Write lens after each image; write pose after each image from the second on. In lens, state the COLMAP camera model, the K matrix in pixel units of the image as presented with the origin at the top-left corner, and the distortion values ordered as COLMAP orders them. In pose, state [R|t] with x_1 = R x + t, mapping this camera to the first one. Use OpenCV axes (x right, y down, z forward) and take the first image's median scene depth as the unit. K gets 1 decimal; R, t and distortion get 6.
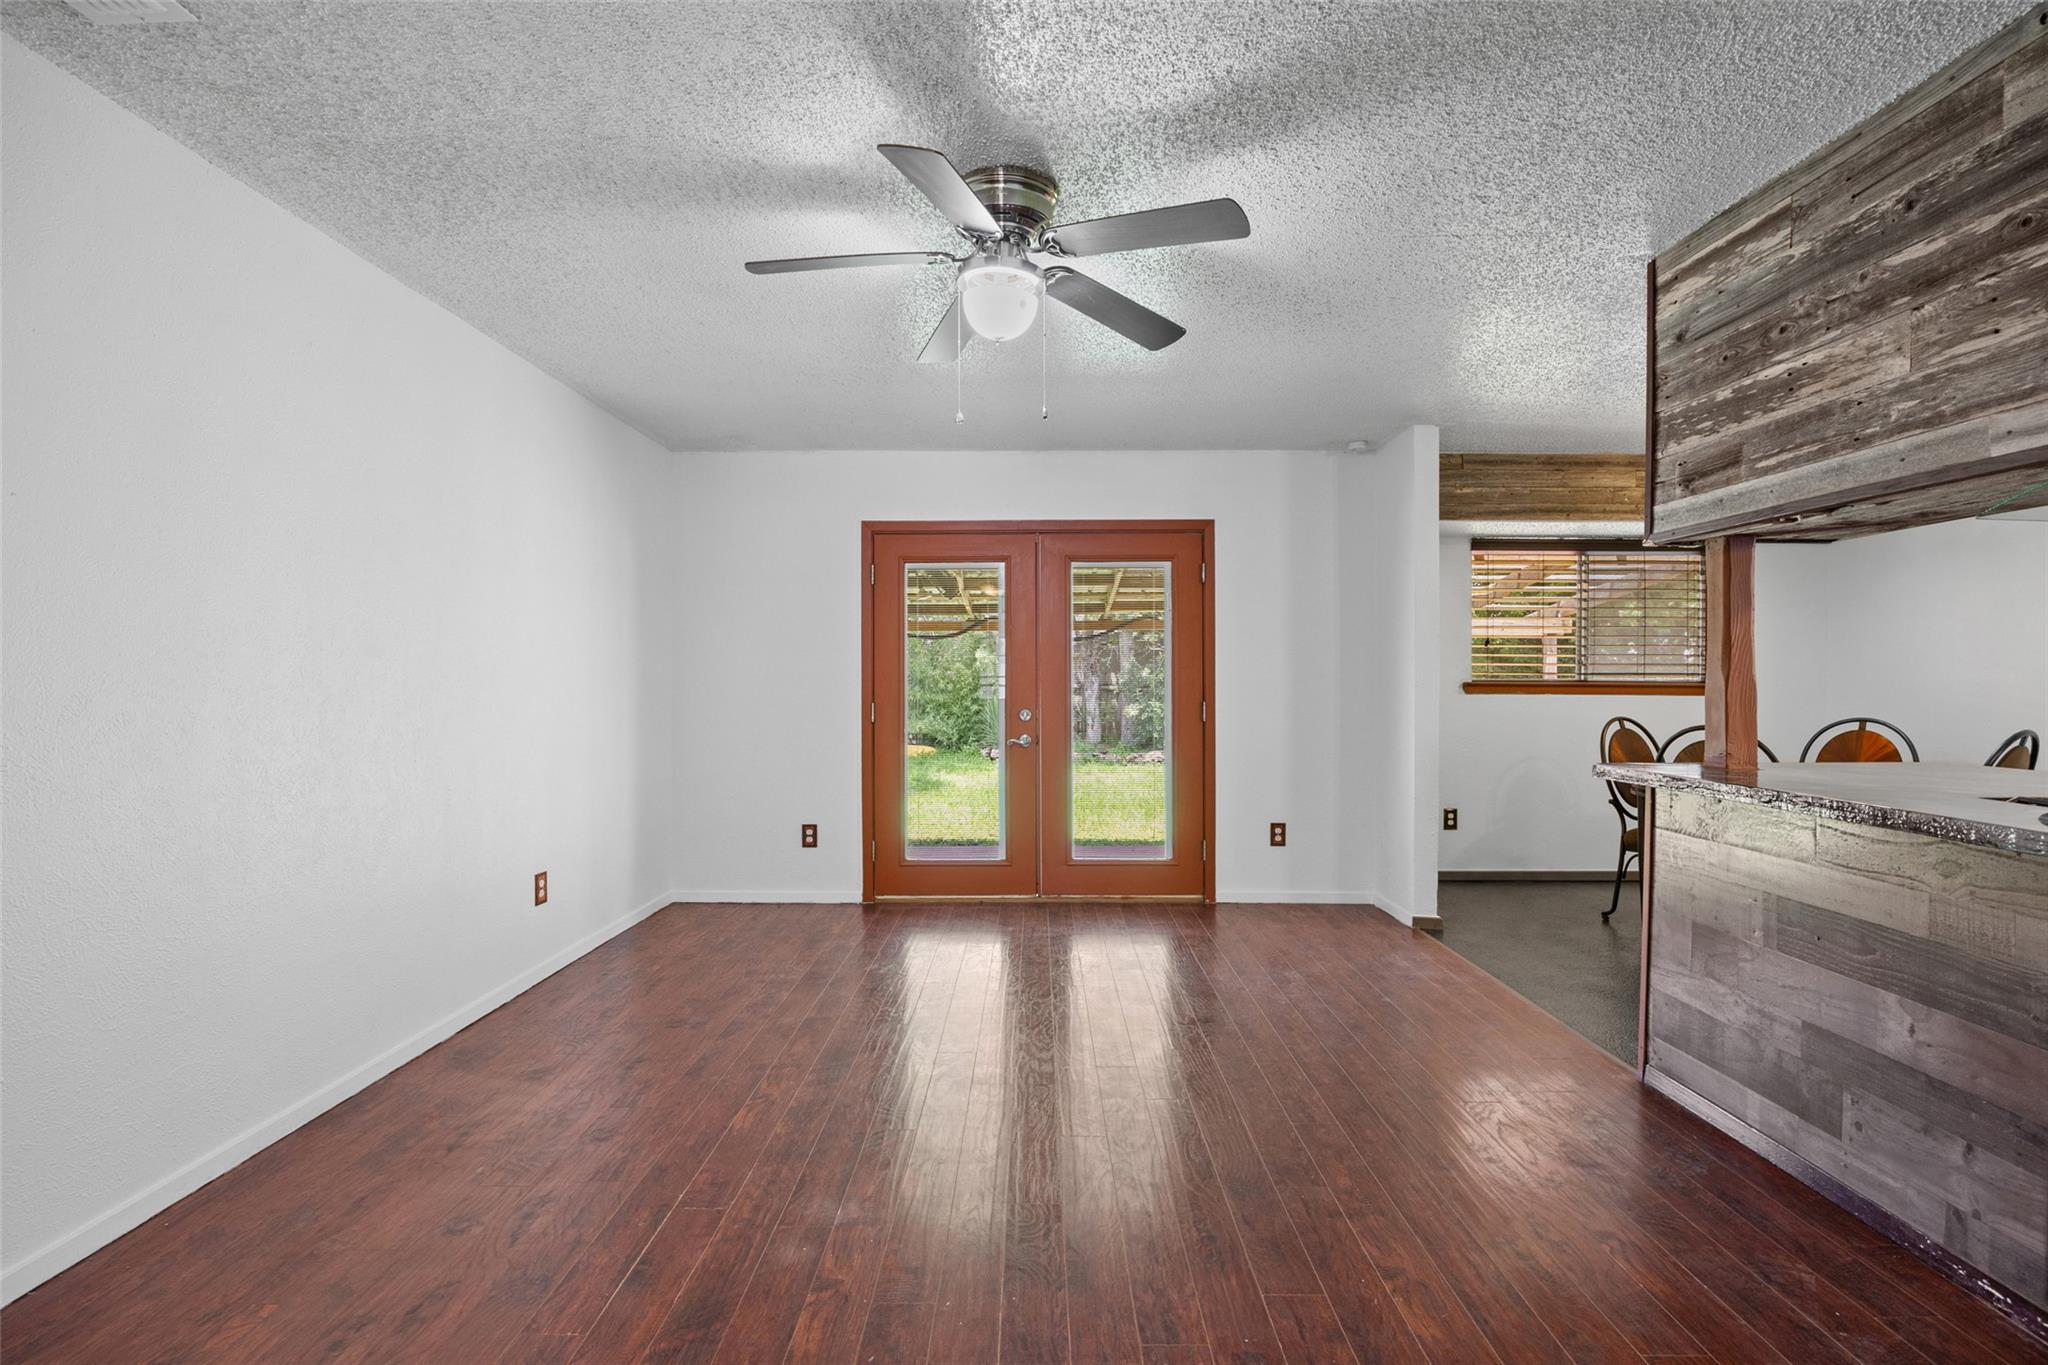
lens RADIAL K [[944.2, 0, 1025.7], [0, 944.2, 688.6], [0, 0, 1]] dist [-0.001479, -0.000057]
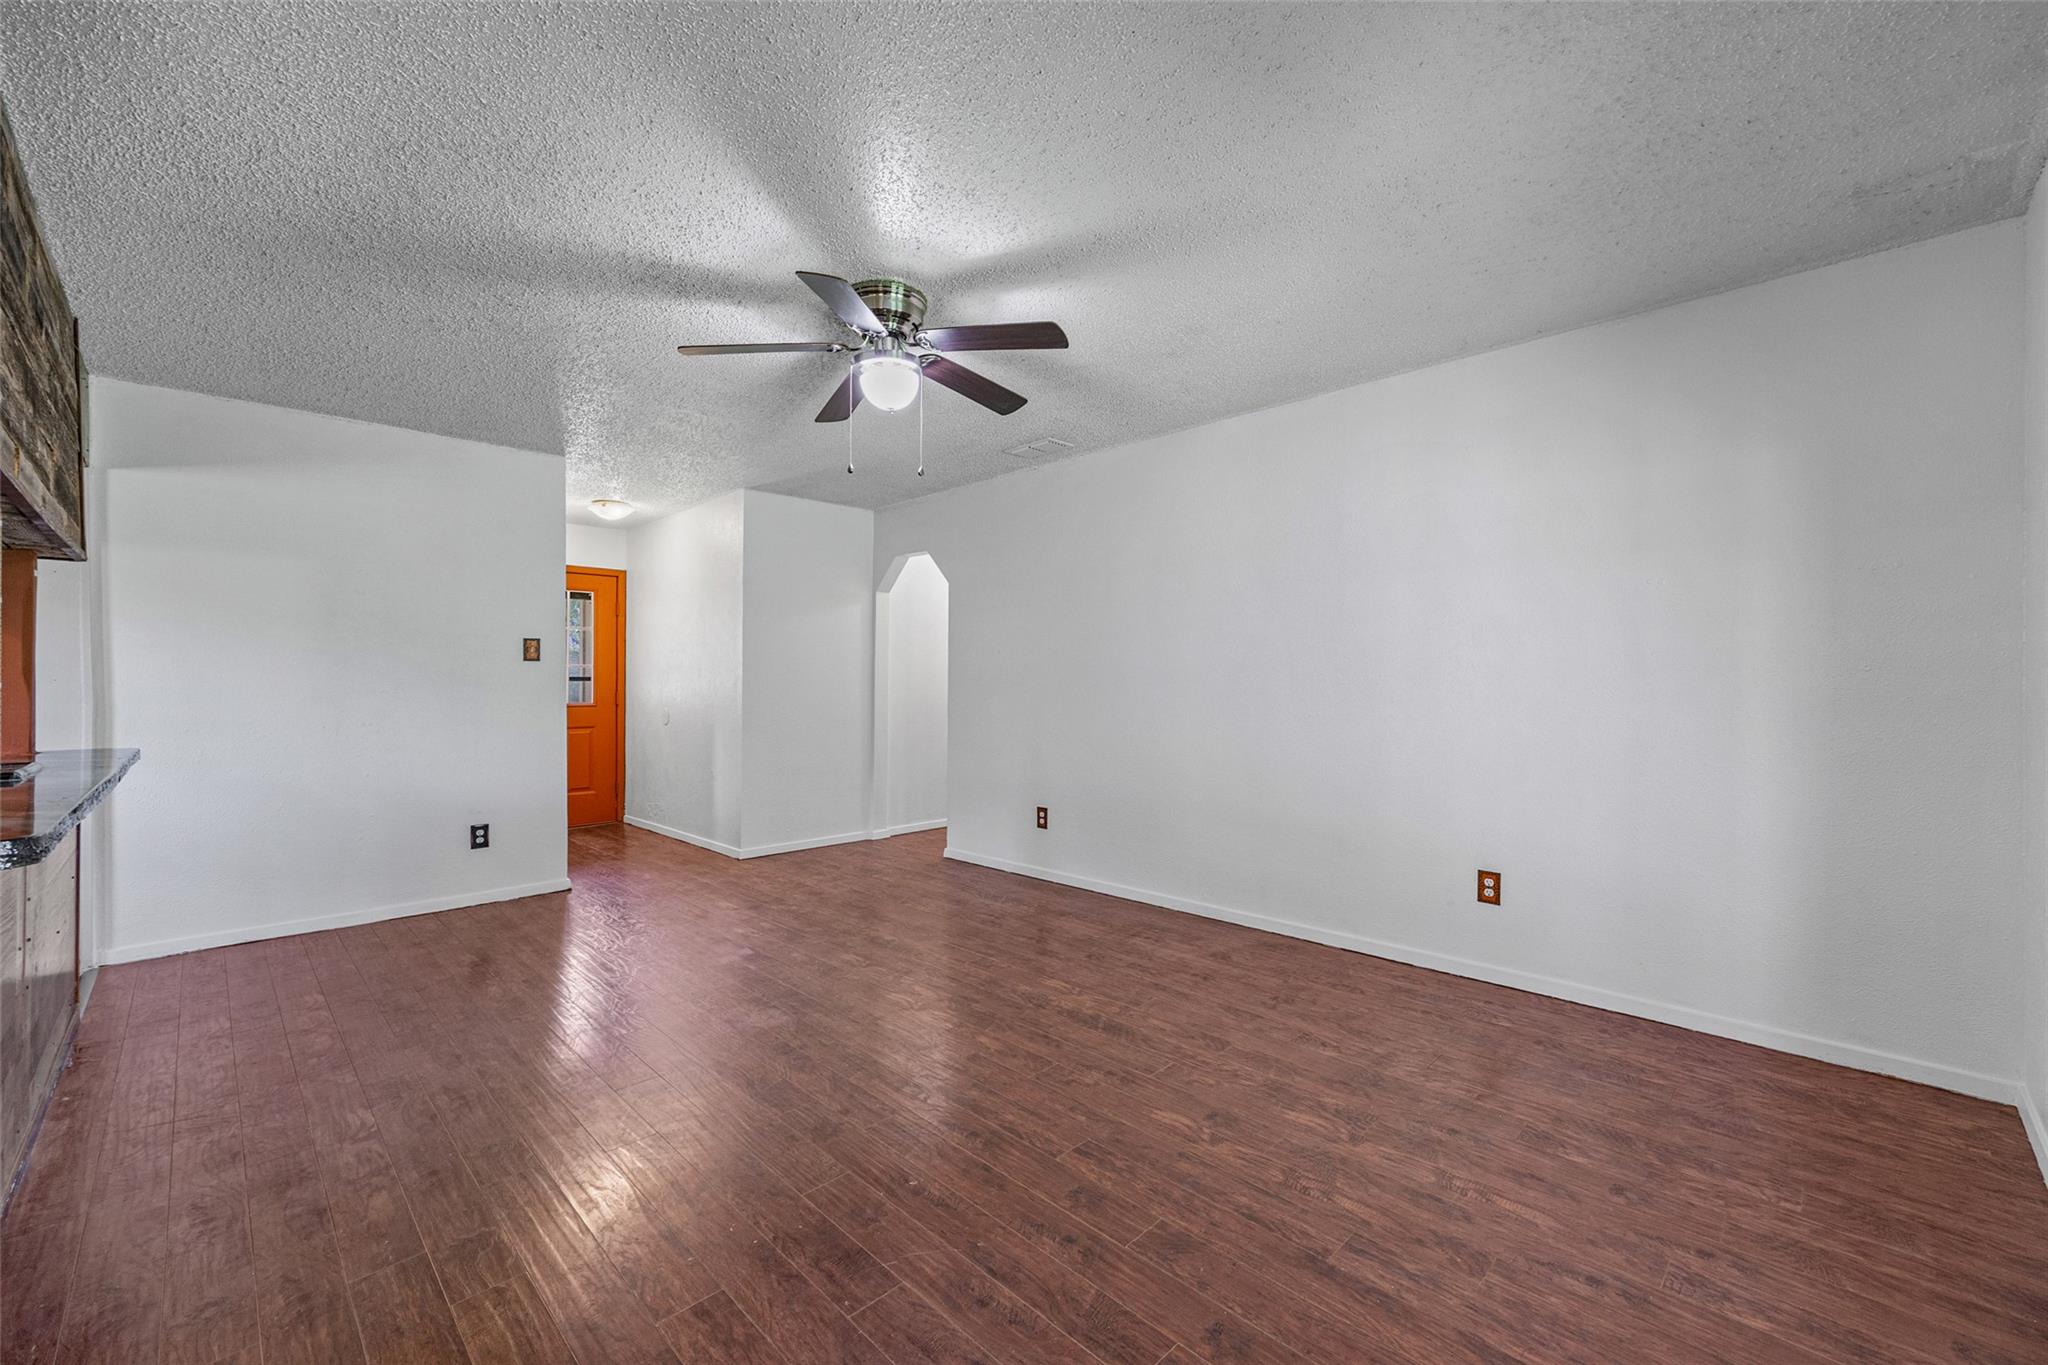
lens RADIAL K [[839.1, 0, 1029.6], [0, 839.1, 676.7], [0, 0, 1]] dist [0.000793, 0.000006]
pose [[-0.699663, 0.001230, -0.714471, 0.688001], [-0.000785, 0.999997, 0.002490, -0.007059], [0.714472, 0.002303, -0.699660, 2.038602]]
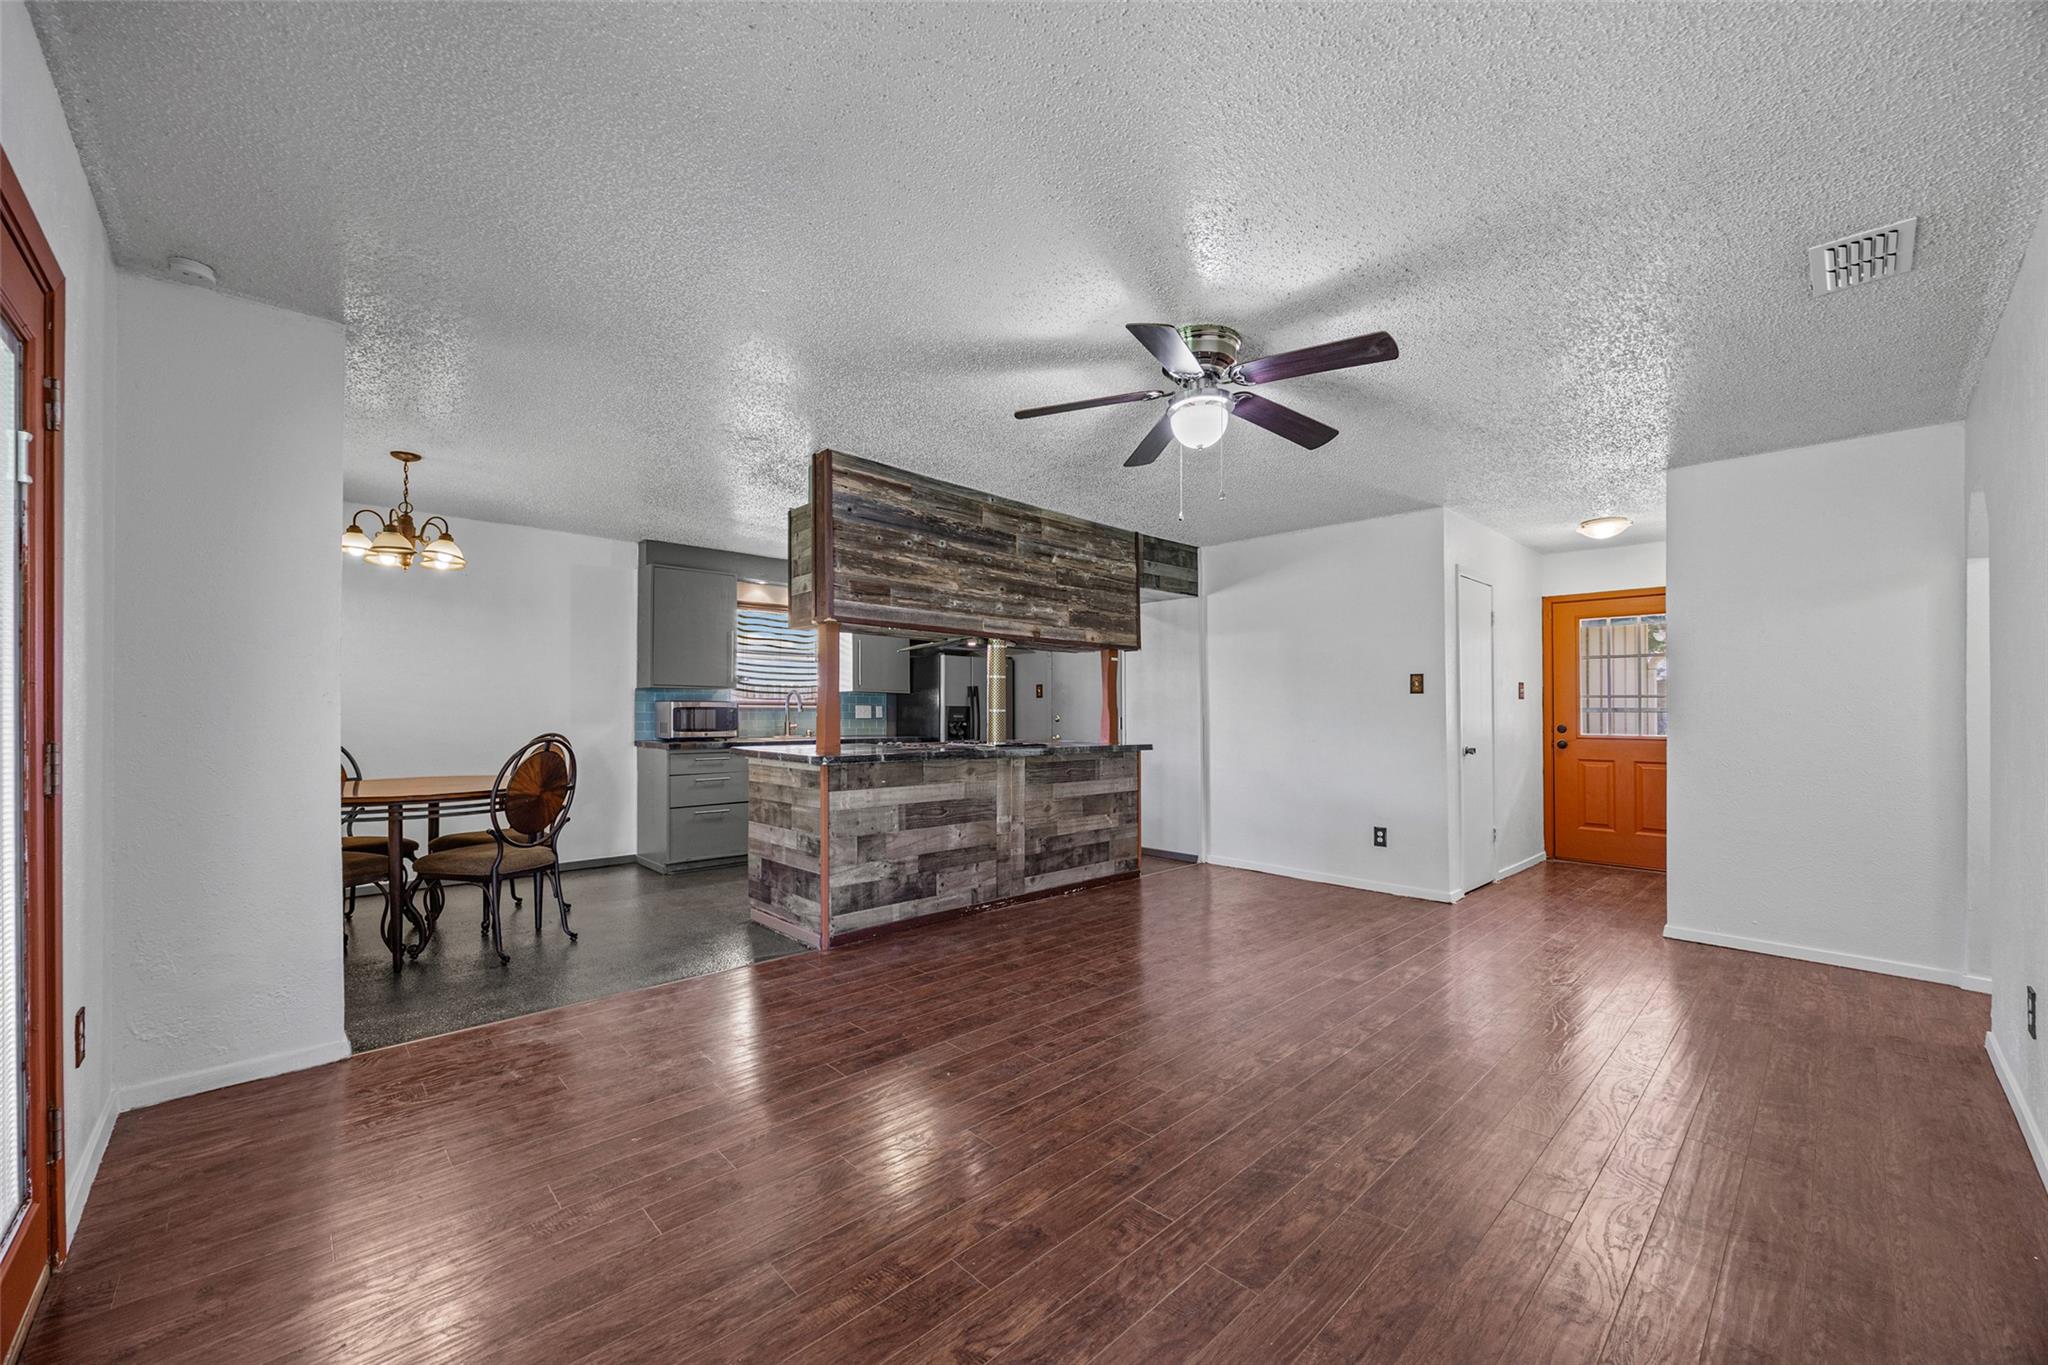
lens RADIAL K [[784.6, 0, 1034.3], [0, 784.6, 702.3], [0, 0, 1]] dist [-0.000706, -0.000044]
pose [[-0.702771, 0.005342, 0.711396, -0.678190], [0.000845, 0.999977, -0.006675, -0.000708], [-0.711416, -0.004090, -0.702759, 2.043076]]
